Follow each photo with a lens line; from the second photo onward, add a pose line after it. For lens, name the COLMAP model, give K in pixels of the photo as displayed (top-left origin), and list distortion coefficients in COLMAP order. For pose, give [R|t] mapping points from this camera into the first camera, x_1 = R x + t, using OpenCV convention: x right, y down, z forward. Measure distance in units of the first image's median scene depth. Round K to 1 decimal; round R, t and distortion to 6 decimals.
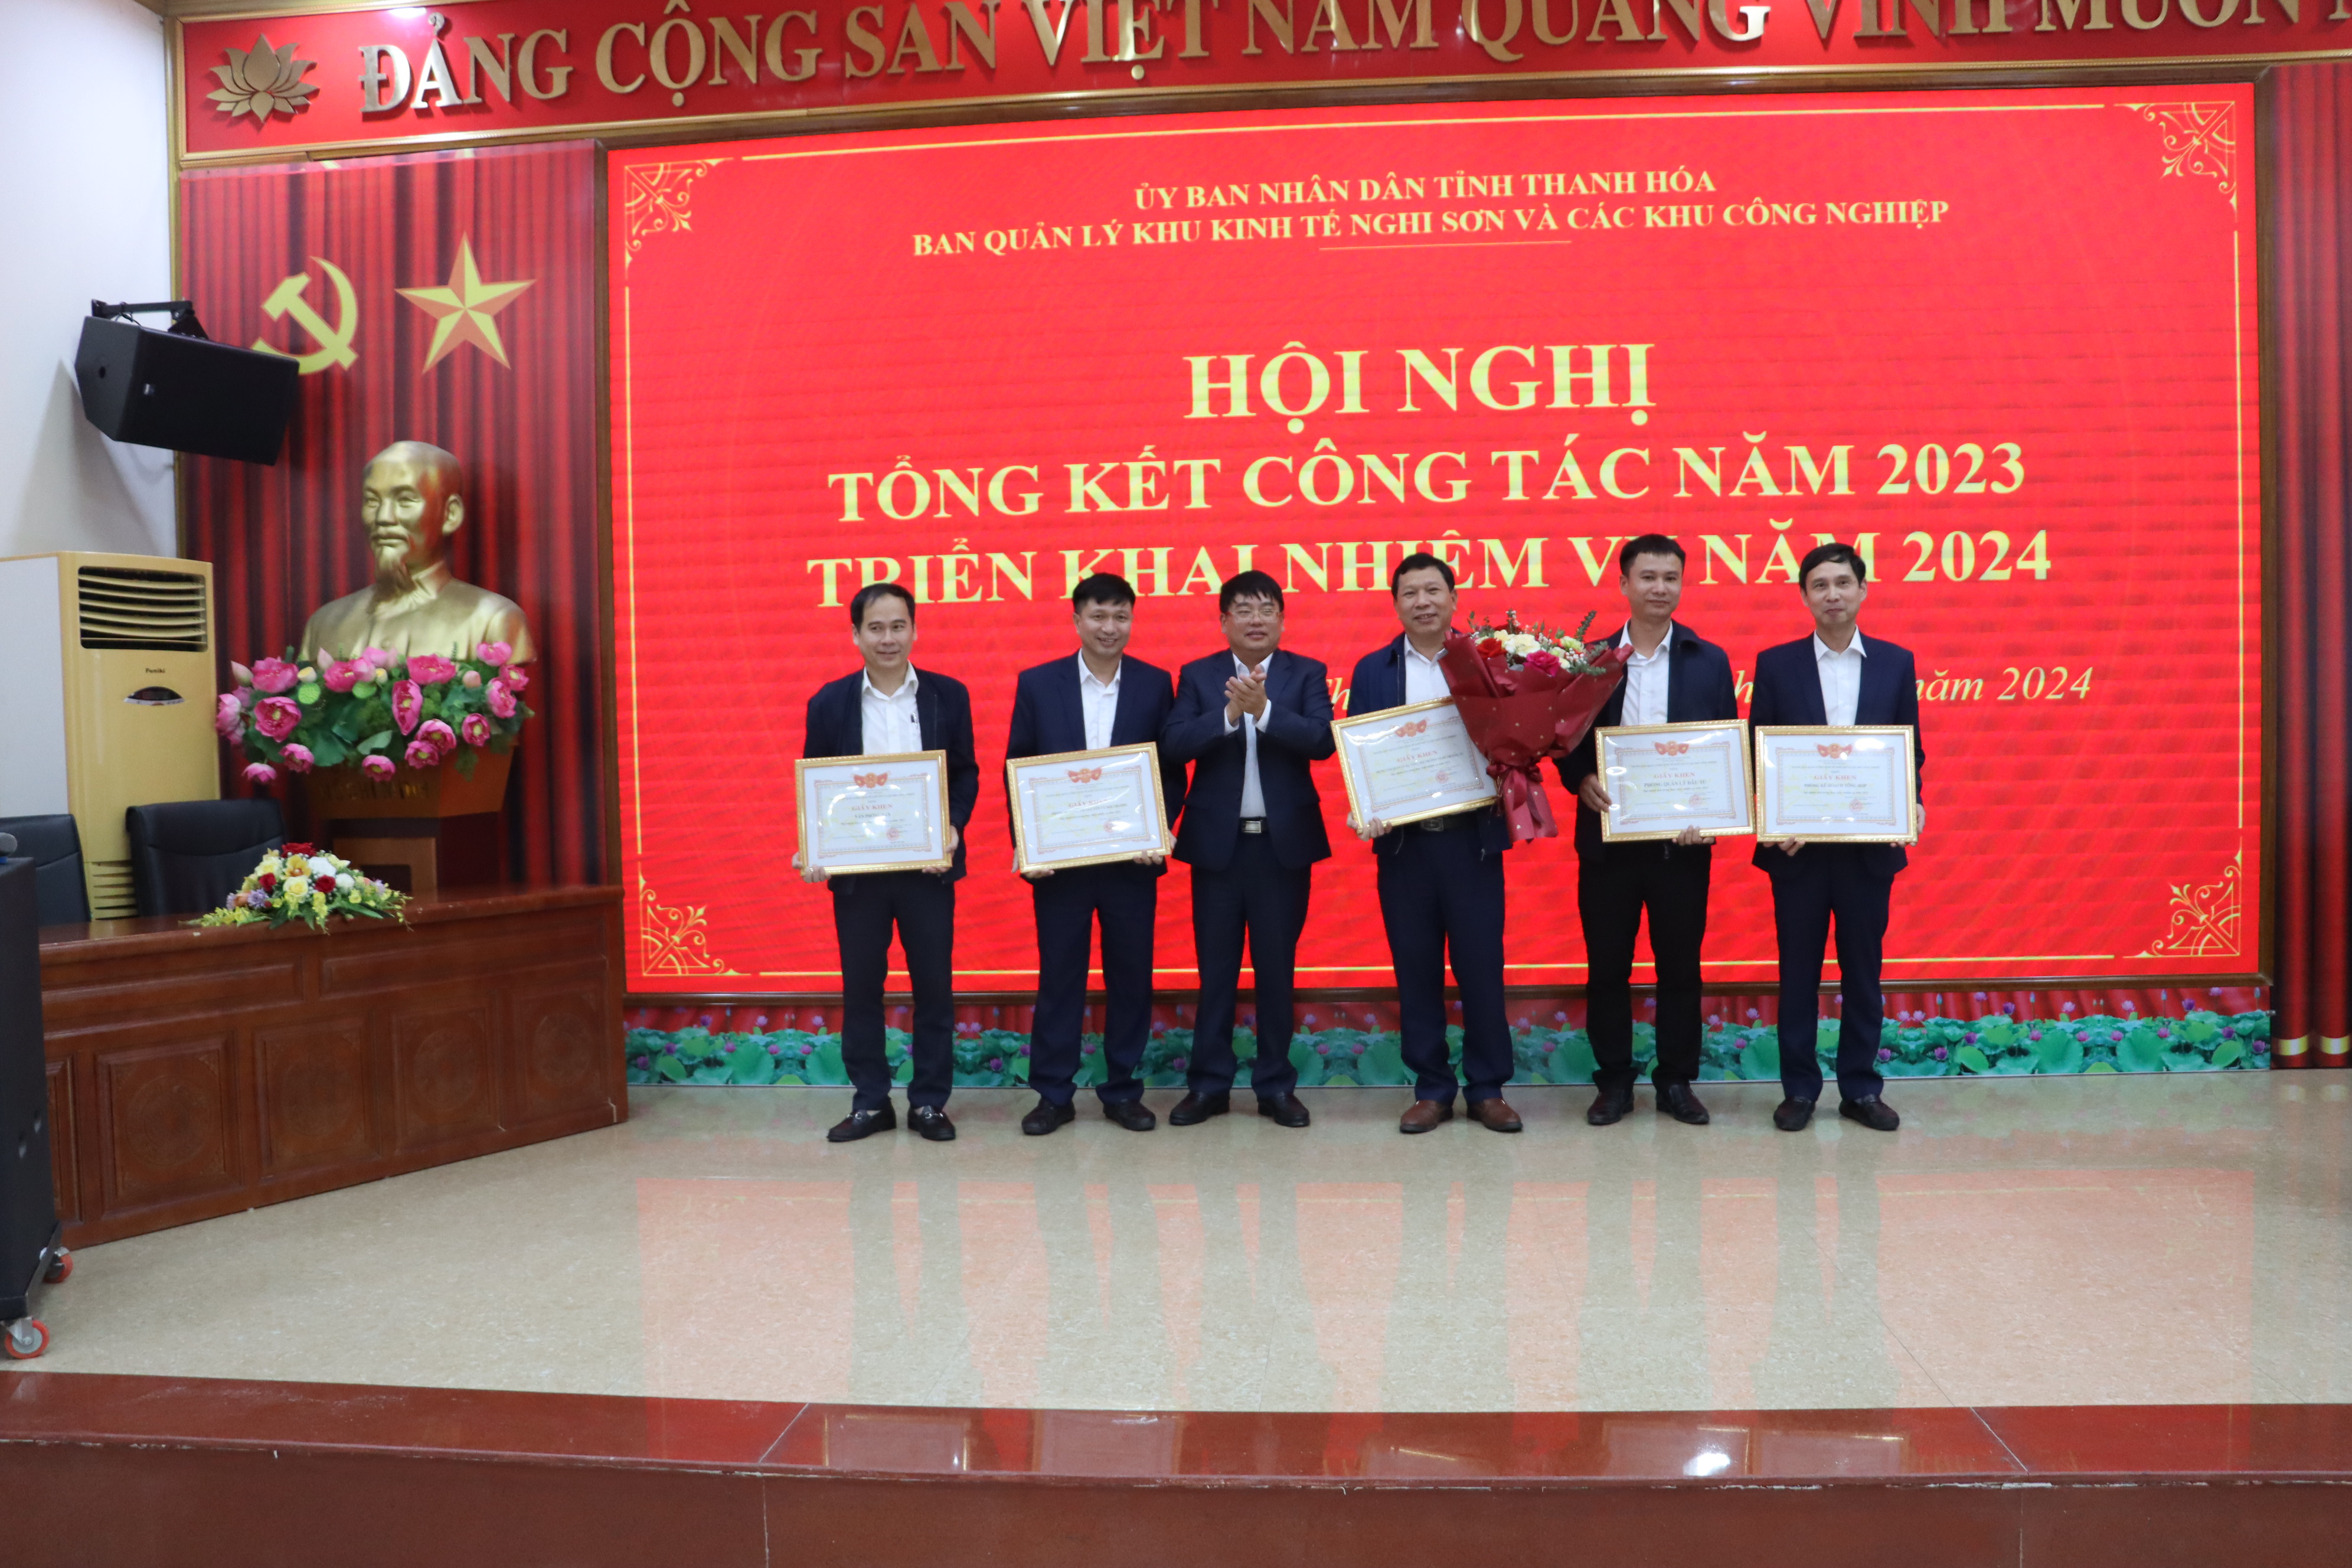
lens RADIAL K [[2145.8, 0, 1178.3], [0, 2145.8, 834.3], [0, 0, 1]] dist [-0.224893, 0.249895]
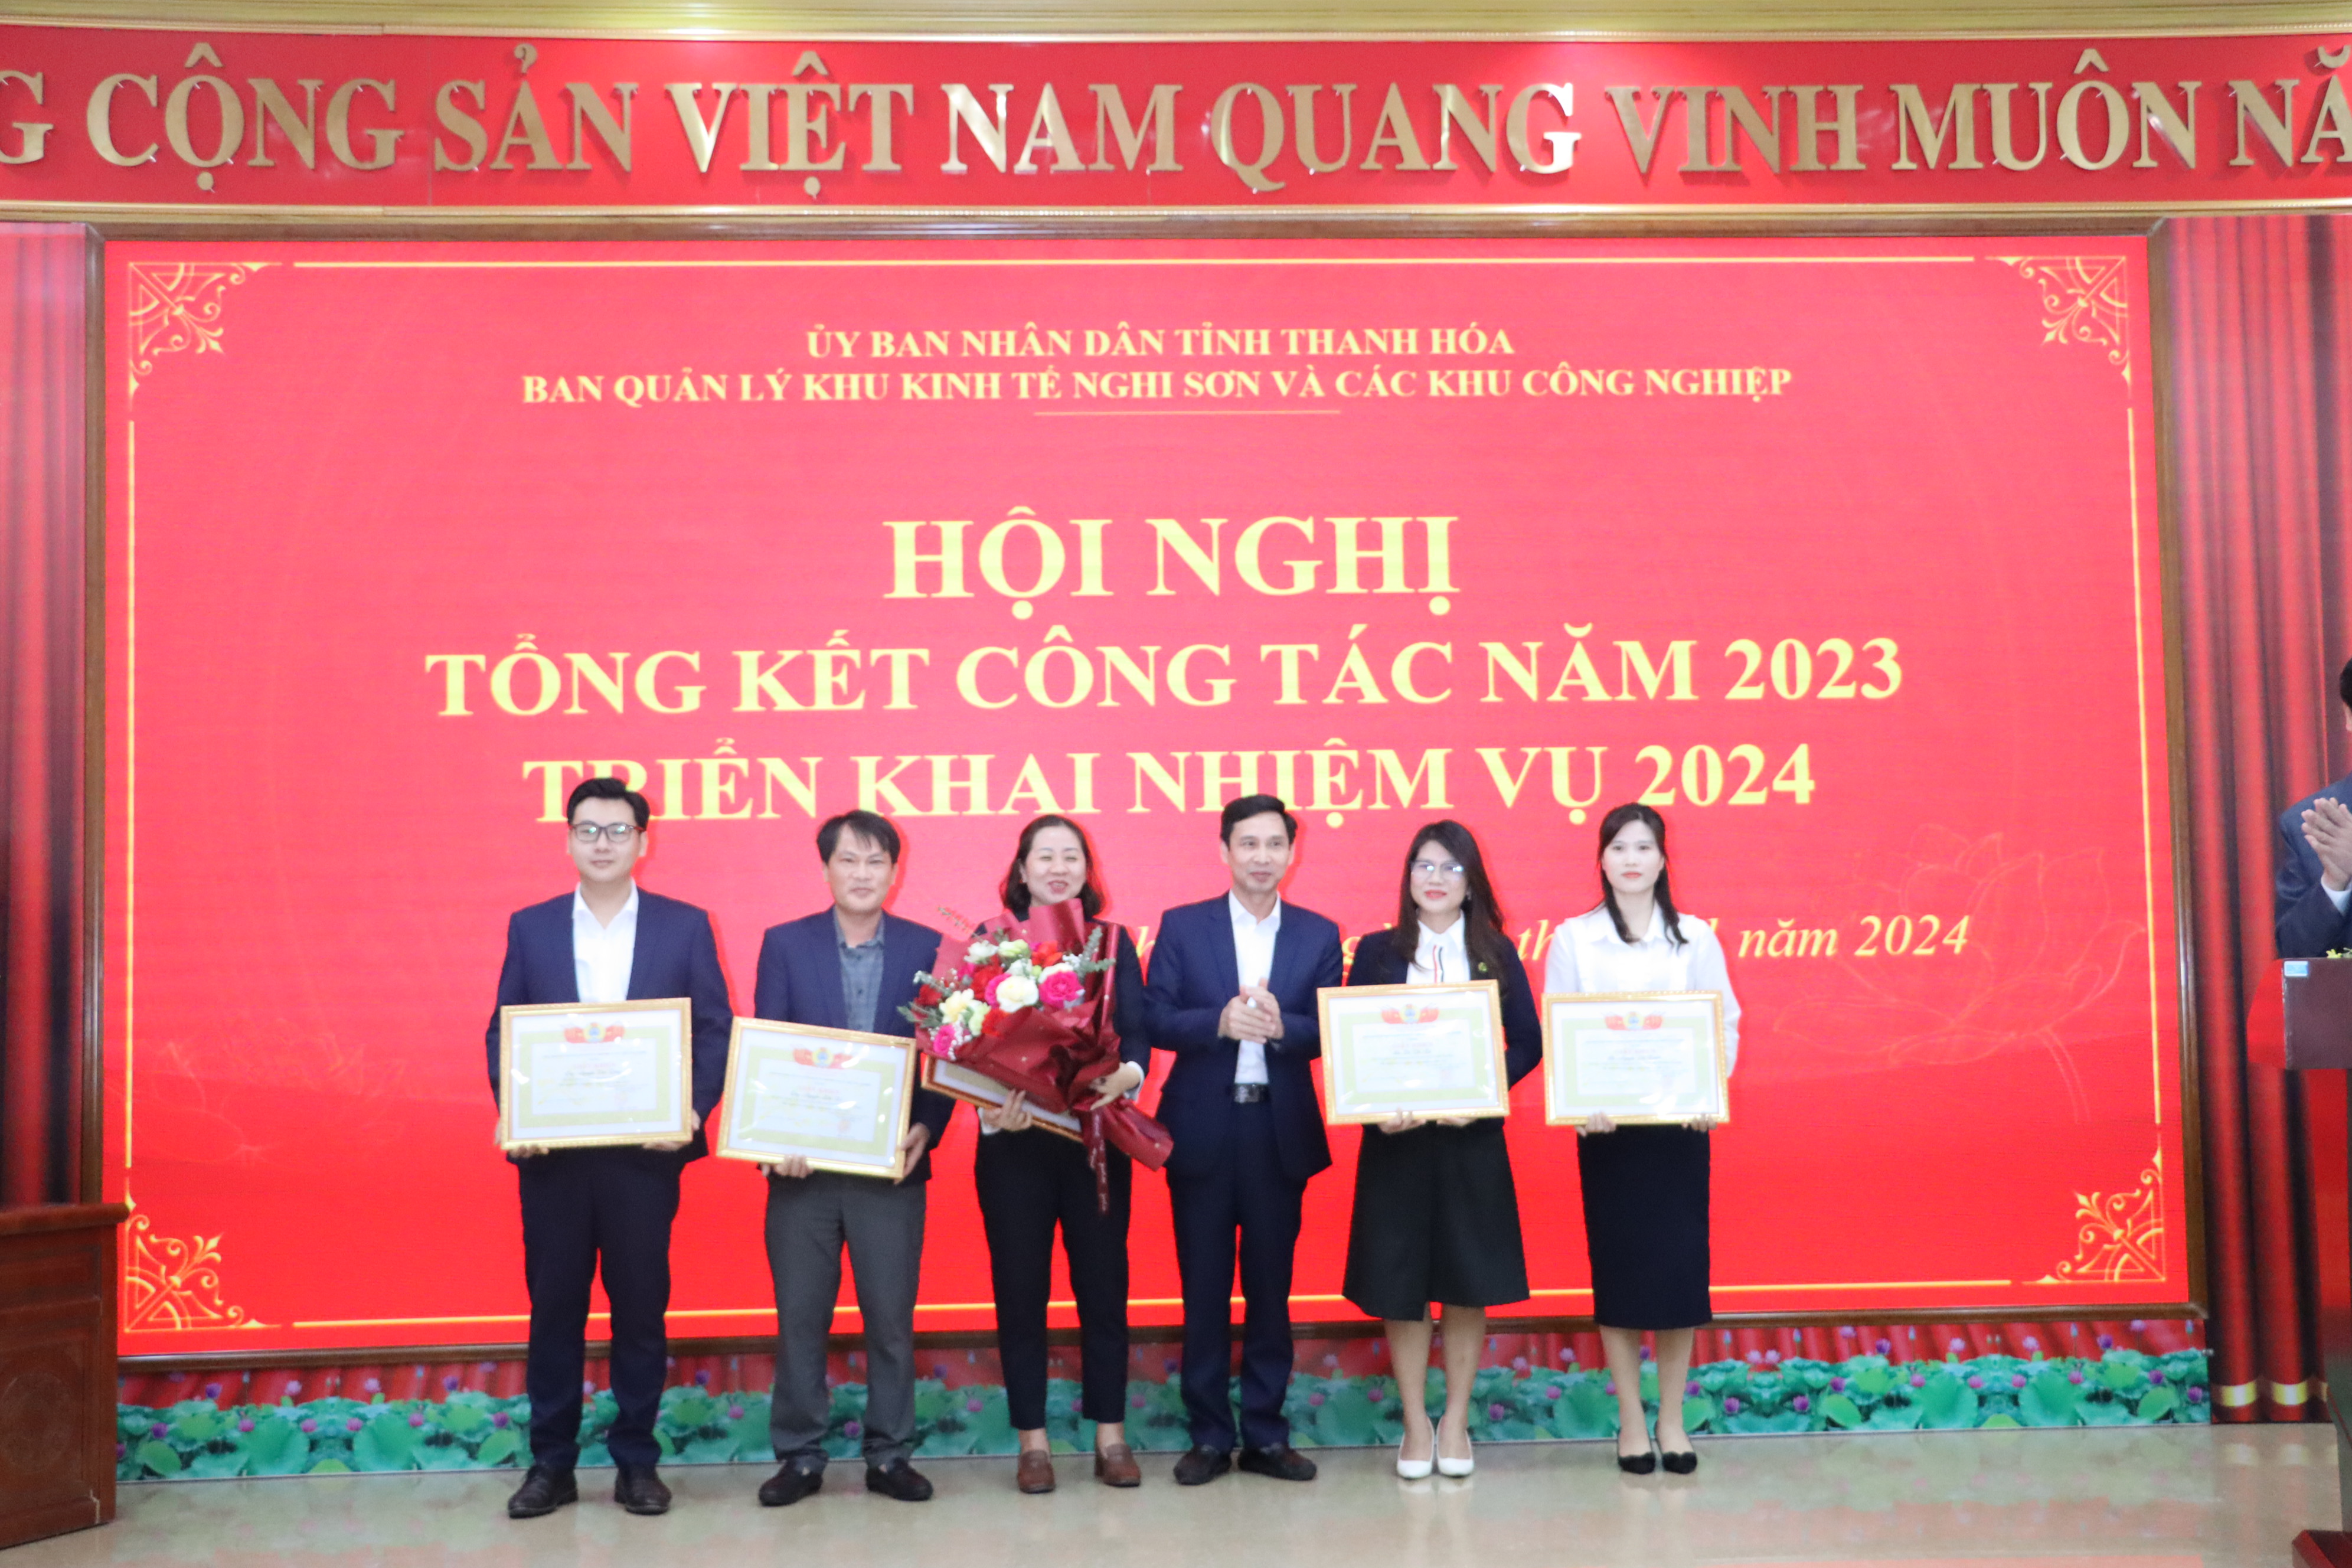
lens RADIAL K [[3127.8, 0, 1176.0], [0, 3127.8, 784.0], [0, 0, 1]] dist [-0.002831, 0.418514]
pose [[0.992900, 0.010242, 0.118506, -0.020890], [0.003623, 0.993220, -0.116195, 0.006084], [-0.118893, 0.115800, 0.986131, -0.184861]]
